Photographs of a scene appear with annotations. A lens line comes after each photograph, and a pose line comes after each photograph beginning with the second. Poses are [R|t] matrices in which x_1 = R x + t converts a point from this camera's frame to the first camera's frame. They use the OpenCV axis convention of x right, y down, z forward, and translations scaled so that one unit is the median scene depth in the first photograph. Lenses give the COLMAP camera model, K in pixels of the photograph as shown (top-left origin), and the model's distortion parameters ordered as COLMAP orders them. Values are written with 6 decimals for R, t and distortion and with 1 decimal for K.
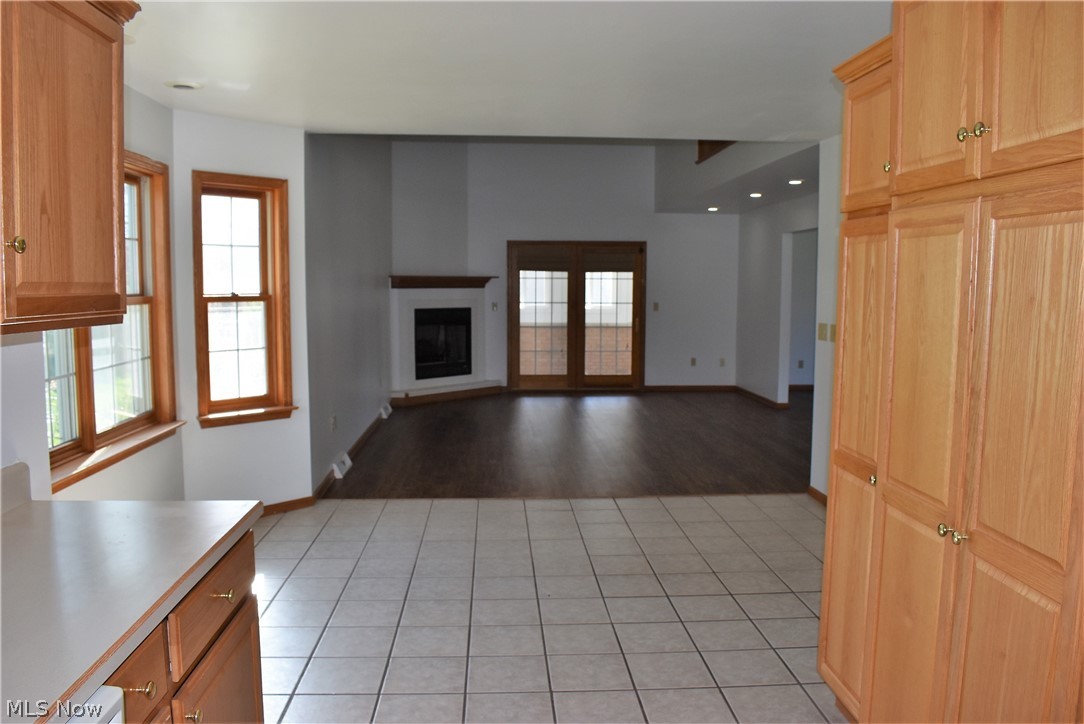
lens RADIAL K [[843.2, 0, 542.0], [0, 843.2, 362.0], [0, 0, 1]] dist [-0.096382, -0.001110]
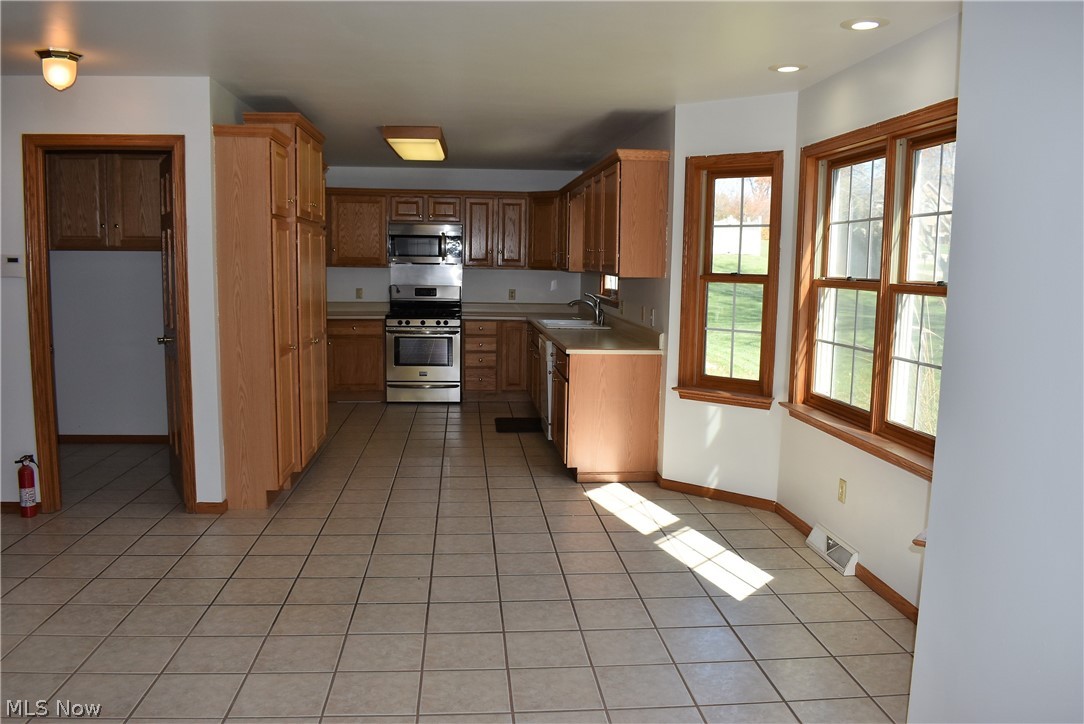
lens RADIAL K [[843.2, 0, 542.0], [0, 843.2, 362.0], [0, 0, 1]] dist [-0.096382, -0.001110]
pose [[-0.999186, -0.018769, -0.035704, -0.097036], [-0.026083, 0.975835, 0.216947, -0.185446], [0.030769, 0.217701, -0.975530, 1.944700]]
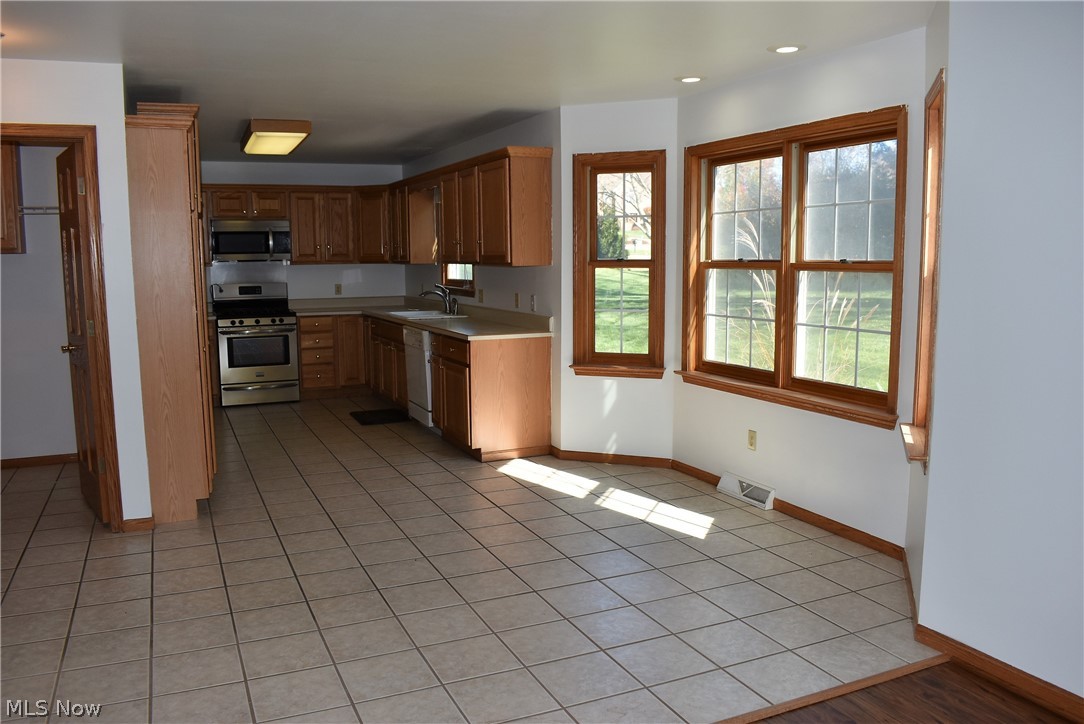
lens RADIAL K [[843.2, 0, 542.0], [0, 843.2, 362.0], [0, 0, 1]] dist [-0.096382, -0.001110]
pose [[-0.934115, 0.045373, -0.354076, 0.219078], [-0.034322, 0.975878, 0.215601, -0.180888], [0.355318, 0.213549, -0.910025, 1.969011]]
